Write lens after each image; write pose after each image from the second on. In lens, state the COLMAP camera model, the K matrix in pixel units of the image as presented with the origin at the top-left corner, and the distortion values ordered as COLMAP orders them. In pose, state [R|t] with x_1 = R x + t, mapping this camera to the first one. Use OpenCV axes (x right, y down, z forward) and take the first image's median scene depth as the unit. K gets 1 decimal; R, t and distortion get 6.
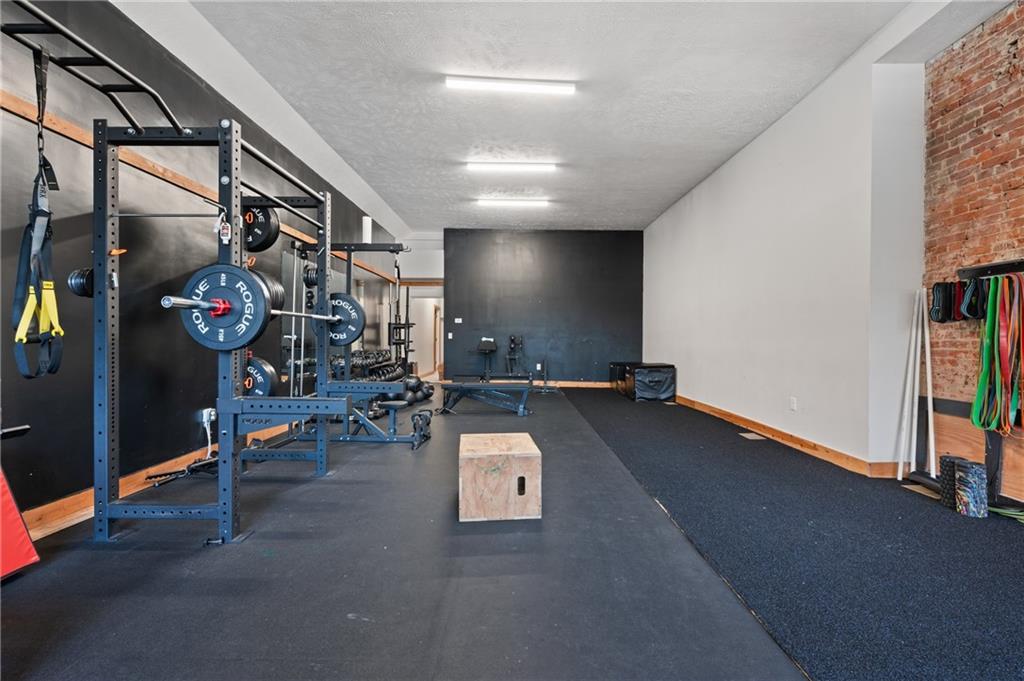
lens RADIAL K [[445.1, 0, 513.5], [0, 445.1, 341.5], [0, 0, 1]] dist [-0.003439, 0.000635]
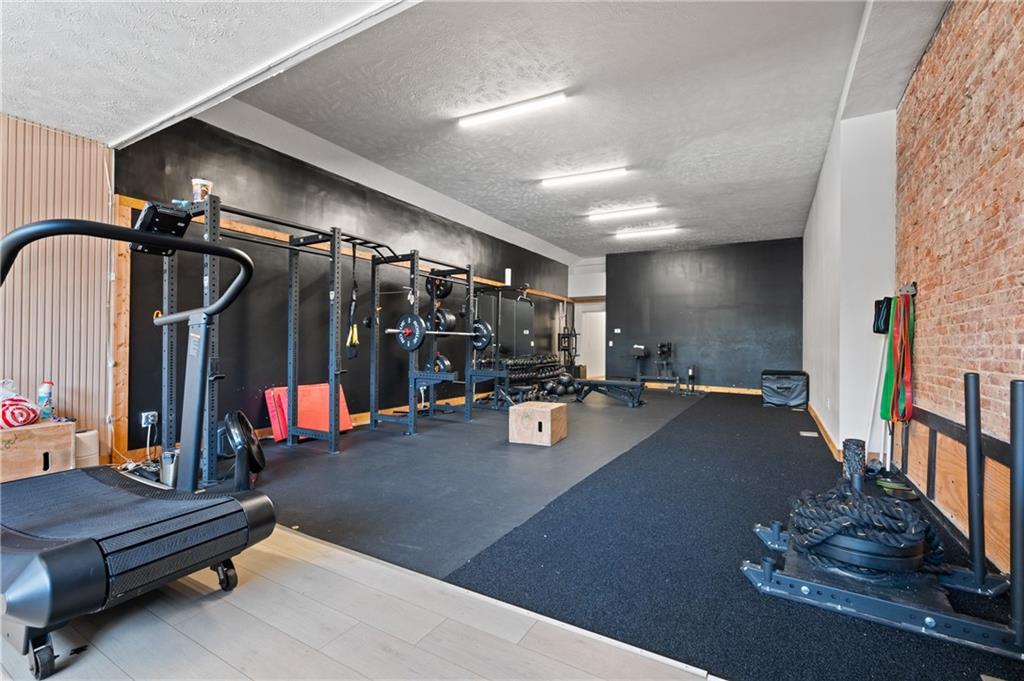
lens RADIAL K [[453.6, 0, 511.0], [0, 453.6, 340.6], [0, 0, 1]] dist [0.002372, 0.000016]
pose [[0.865805, -0.001795, -0.500379, 0.381332], [-0.007238, 0.999844, -0.016110, 0.001237], [0.500330, 0.017570, 0.865657, -0.303708]]
